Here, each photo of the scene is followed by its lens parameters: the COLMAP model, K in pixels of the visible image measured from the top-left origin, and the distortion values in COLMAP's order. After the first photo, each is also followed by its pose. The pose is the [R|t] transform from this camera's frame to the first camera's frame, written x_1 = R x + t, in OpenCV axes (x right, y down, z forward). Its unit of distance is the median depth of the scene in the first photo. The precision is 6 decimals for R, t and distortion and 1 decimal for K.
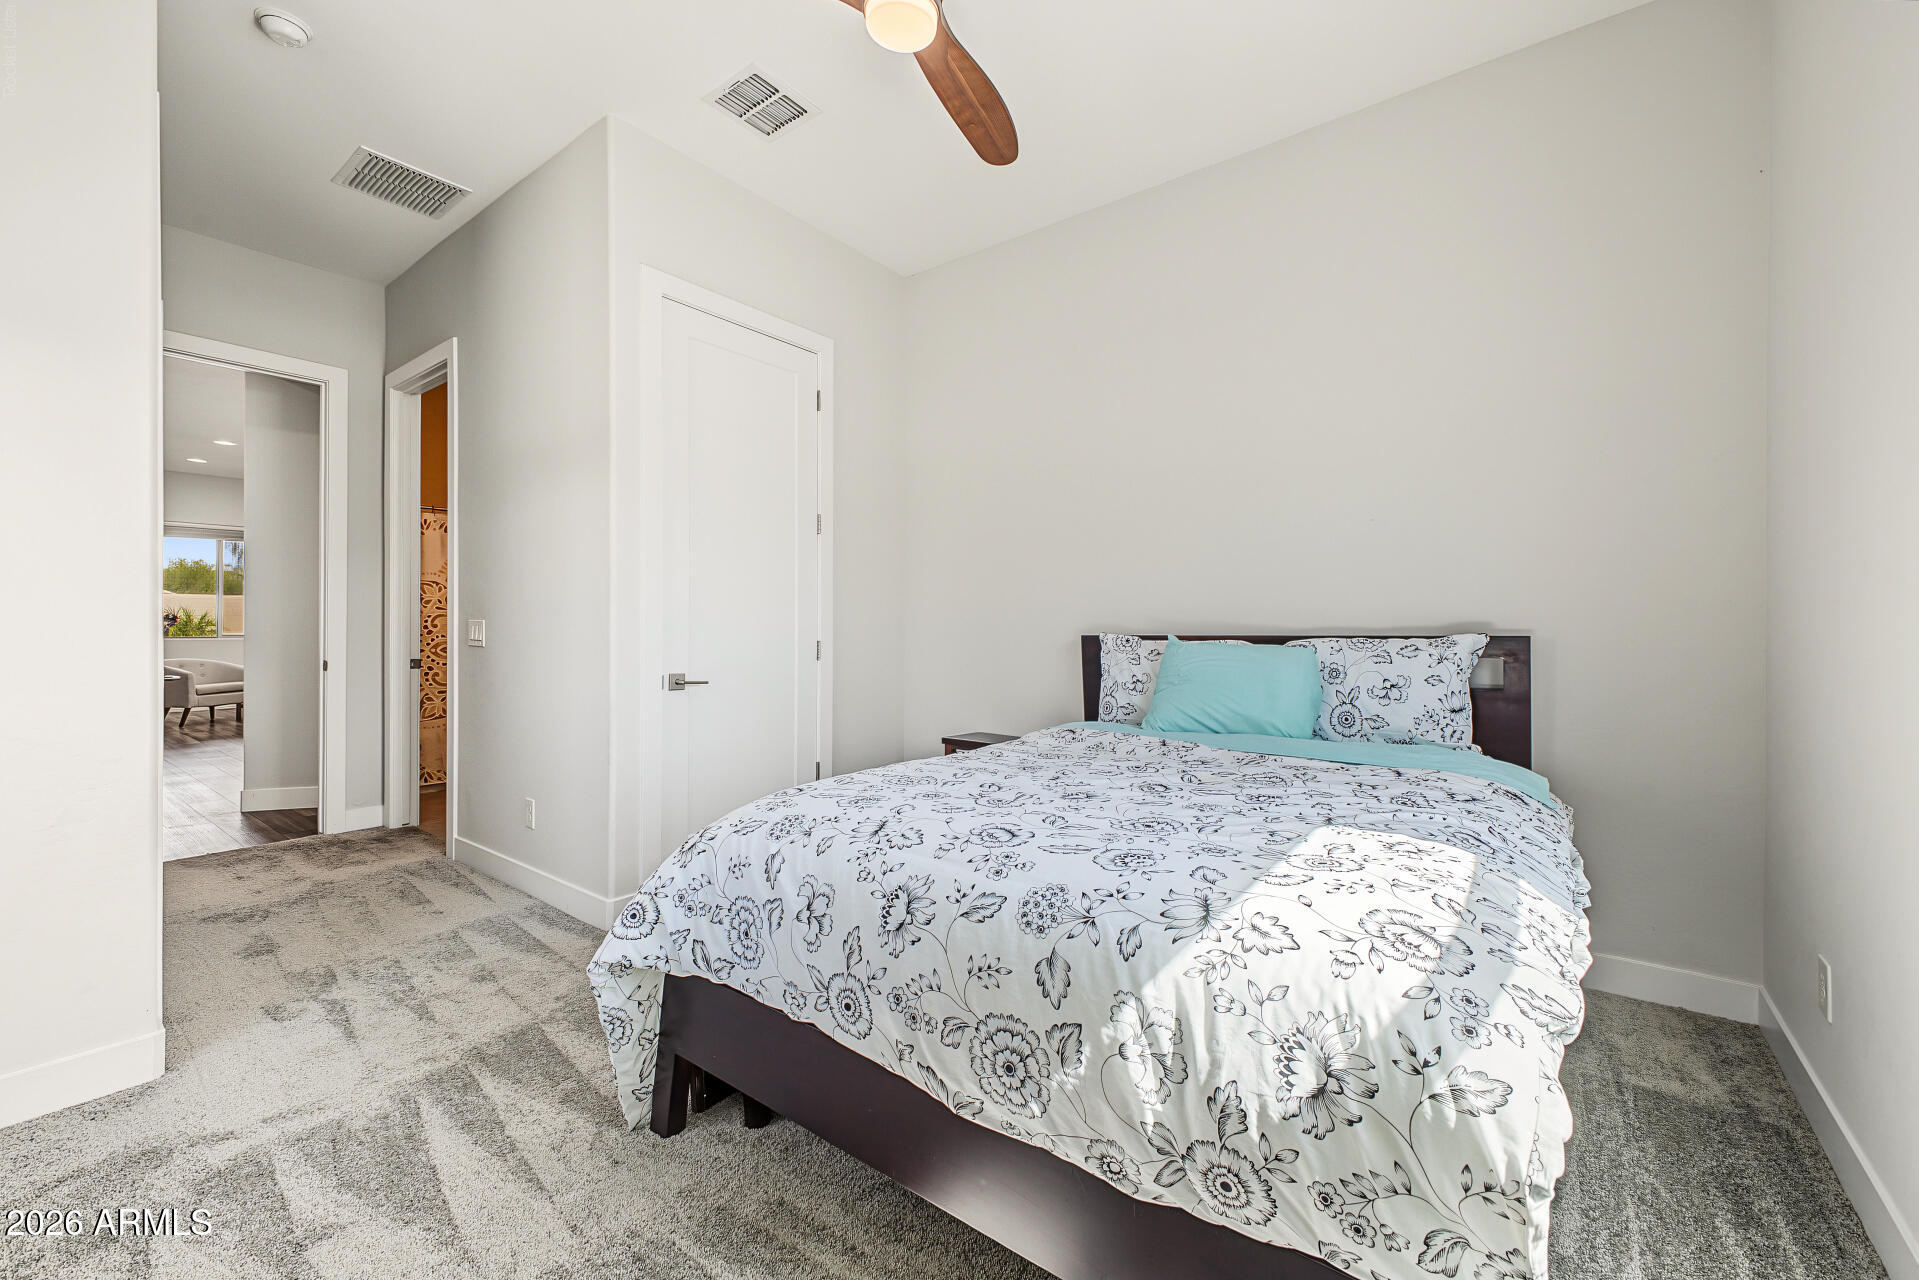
lens RADIAL K [[754.7, 0, 956.8], [0, 754.7, 628.8], [0, 0, 1]] dist [0.015791, -0.000048]
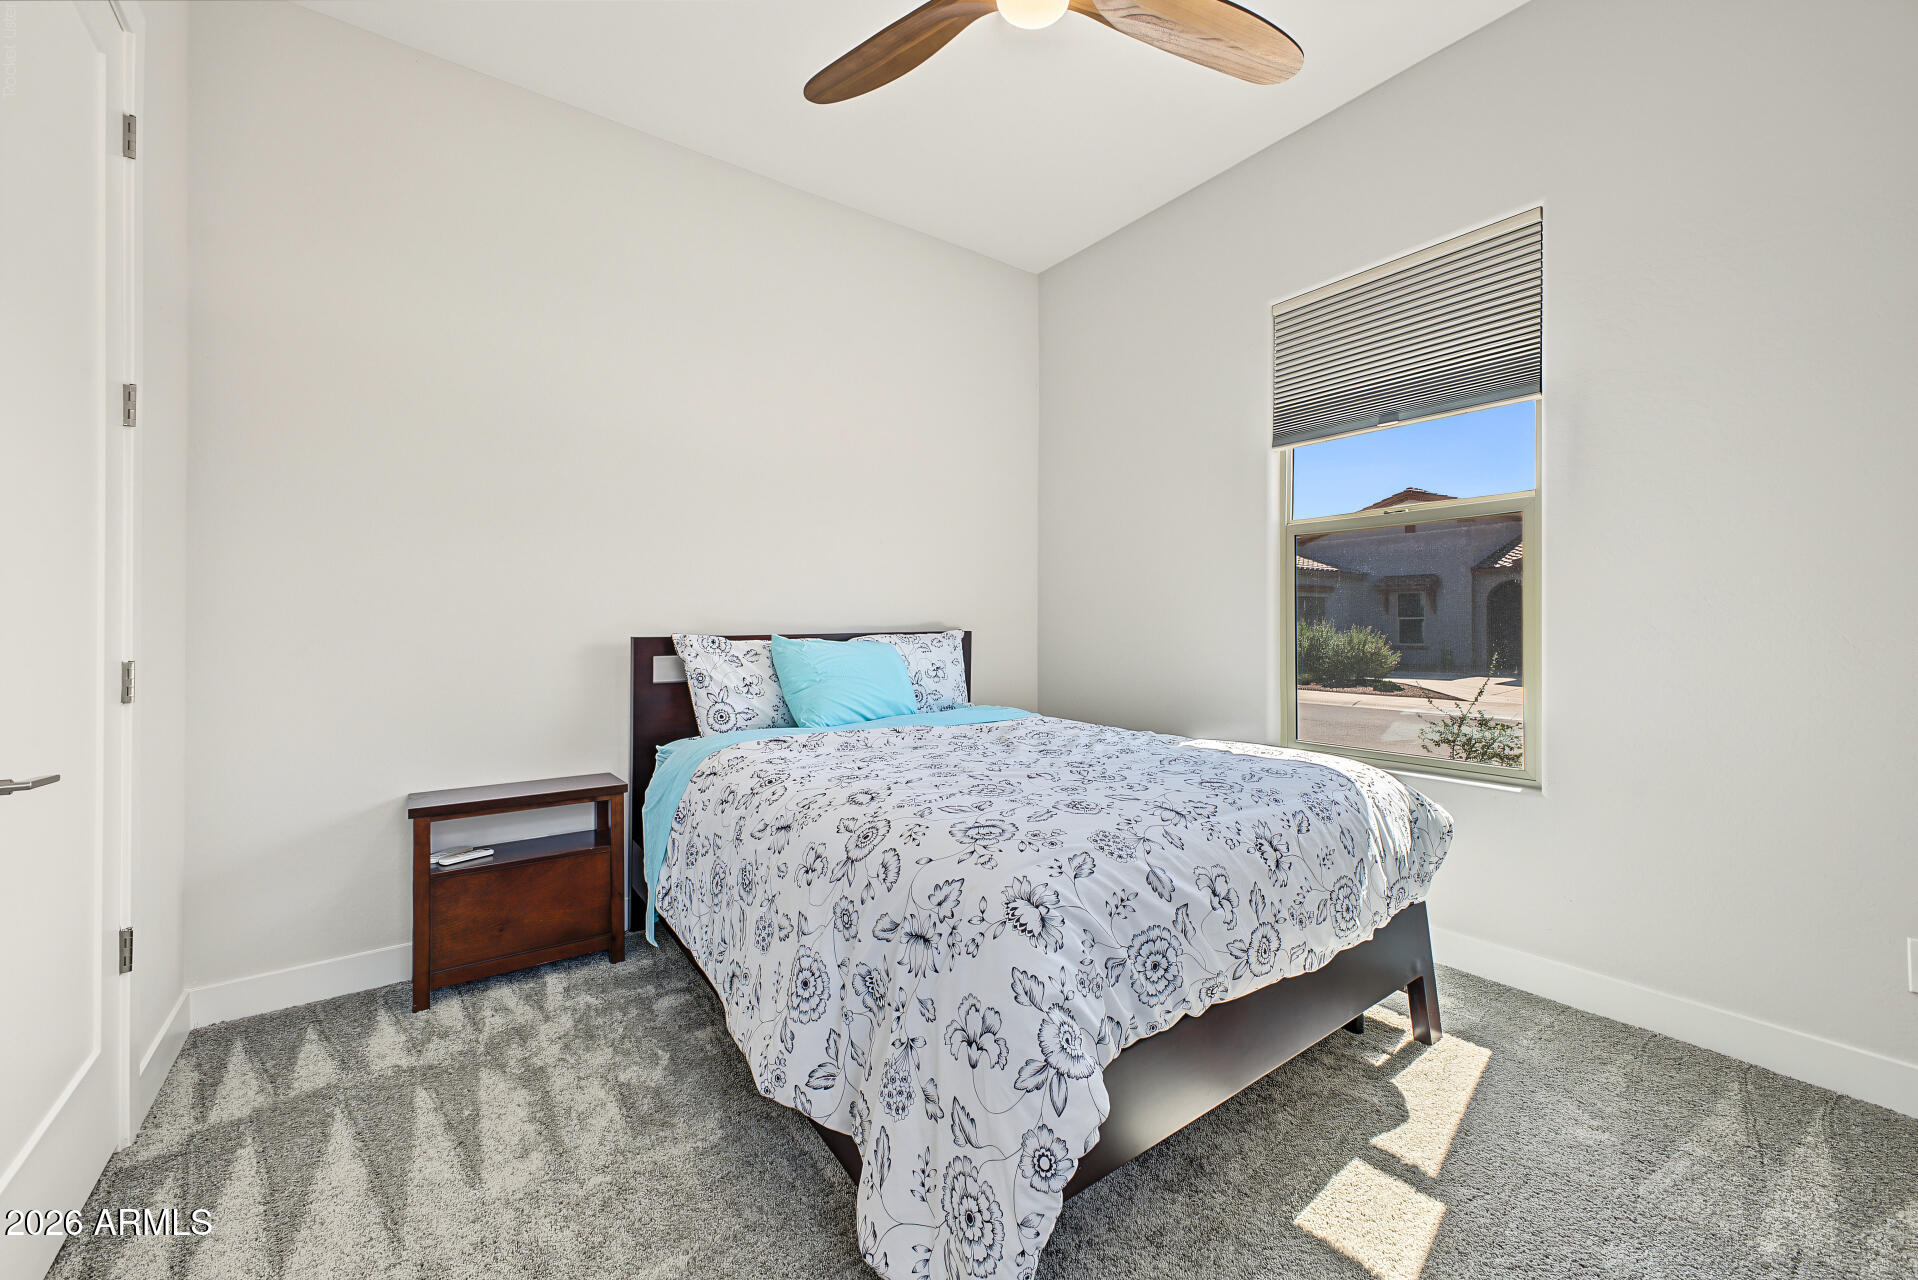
lens RADIAL K [[754.3, 0, 956.3], [0, 754.3, 628.8], [0, 0, 1]] dist [0.015791, -0.000048]
pose [[0.288115, -0.008086, 0.957562, -0.758644], [0.008395, 0.999947, 0.005918, -0.003750], [-0.957559, 0.006334, 0.288168, 0.608023]]
